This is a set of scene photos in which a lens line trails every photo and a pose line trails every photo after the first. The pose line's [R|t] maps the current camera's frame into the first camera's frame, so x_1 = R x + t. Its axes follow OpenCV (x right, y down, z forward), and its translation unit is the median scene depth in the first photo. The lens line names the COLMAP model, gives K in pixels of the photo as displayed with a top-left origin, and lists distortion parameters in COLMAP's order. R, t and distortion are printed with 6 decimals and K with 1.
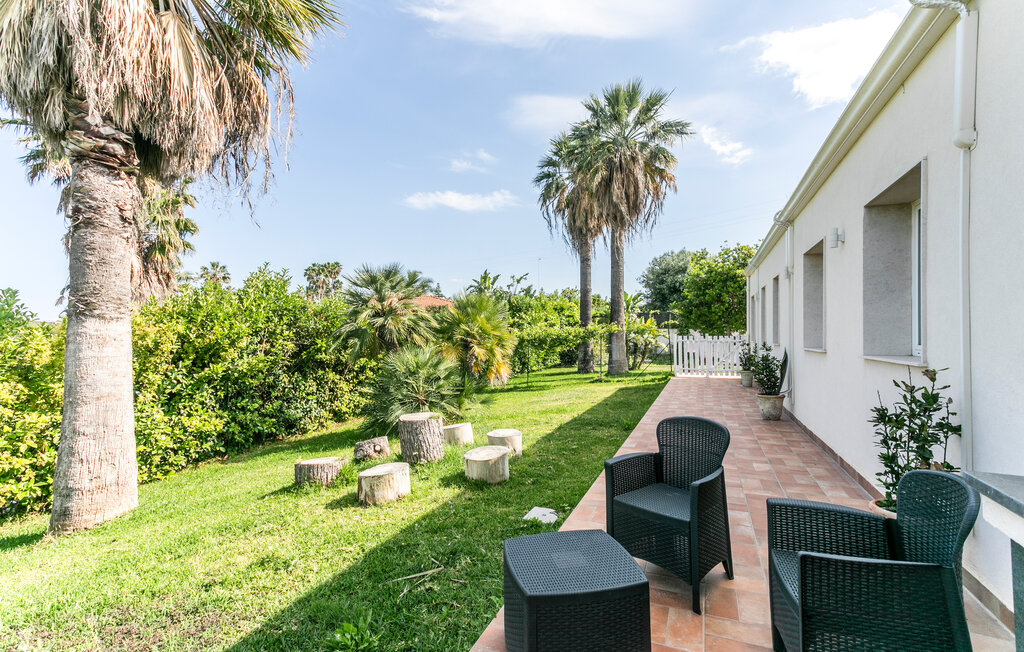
lens RADIAL K [[485.7, 0, 512.0], [0, 485.7, 326.0], [0, 0, 1]] dist [0.001883, 0.000202]
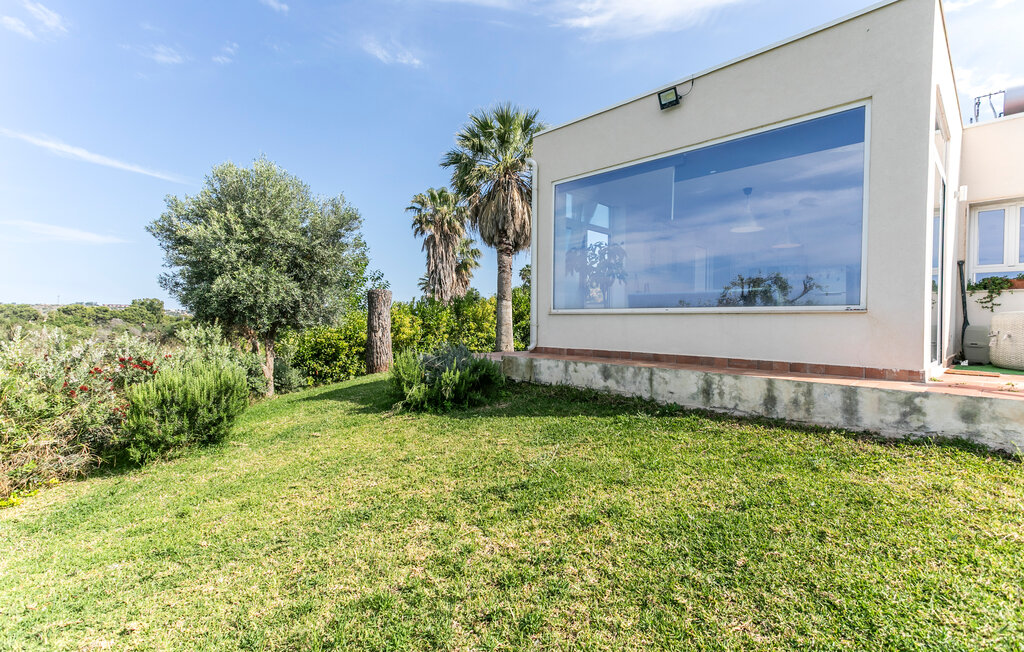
lens RADIAL K [[485.7, 0, 512.0], [0, 485.7, 326.0], [0, 0, 1]] dist [0.001883, 0.000202]
pose [[0.956001, 0.006263, -0.293296, 0.141509], [0.001656, 0.999641, 0.026743, 0.069090], [0.293358, -0.026052, 0.955647, -2.049671]]
